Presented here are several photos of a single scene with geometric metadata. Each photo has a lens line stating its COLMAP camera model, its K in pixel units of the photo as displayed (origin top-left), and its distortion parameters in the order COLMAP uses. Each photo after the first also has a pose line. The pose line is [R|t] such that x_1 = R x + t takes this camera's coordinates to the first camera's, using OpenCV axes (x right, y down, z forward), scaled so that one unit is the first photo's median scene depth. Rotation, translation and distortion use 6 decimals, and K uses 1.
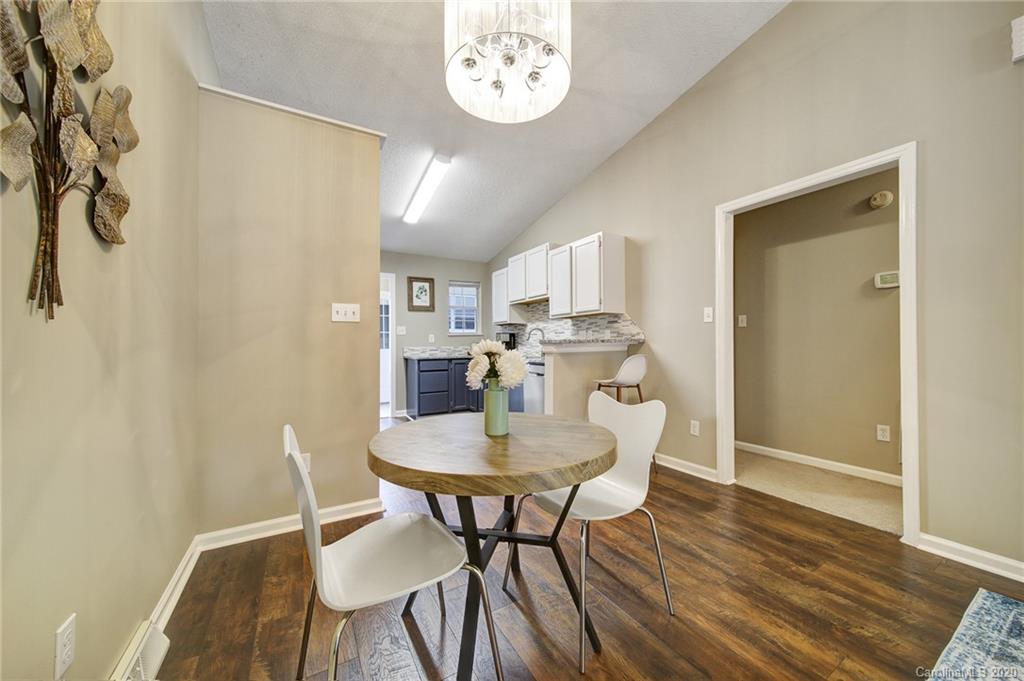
lens RADIAL K [[359.0, 0, 508.3], [0, 359.0, 341.4], [0, 0, 1]] dist [-0.003596, -0.000423]
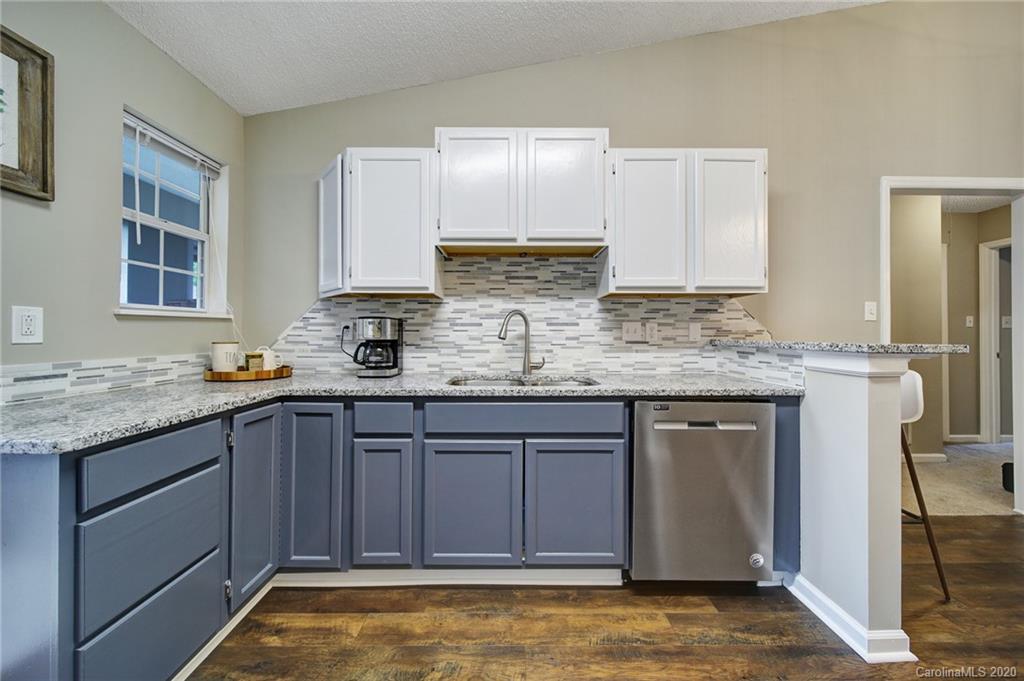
lens RADIAL K [[359.0, 0, 510.7], [0, 359.0, 334.4], [0, 0, 1]] dist [-0.003596, -0.000423]
pose [[0.502709, 0.011050, 0.864385, -0.318279], [-0.012997, 0.999902, -0.005224, -0.006174], [-0.864358, -0.008609, 0.502803, 0.806131]]
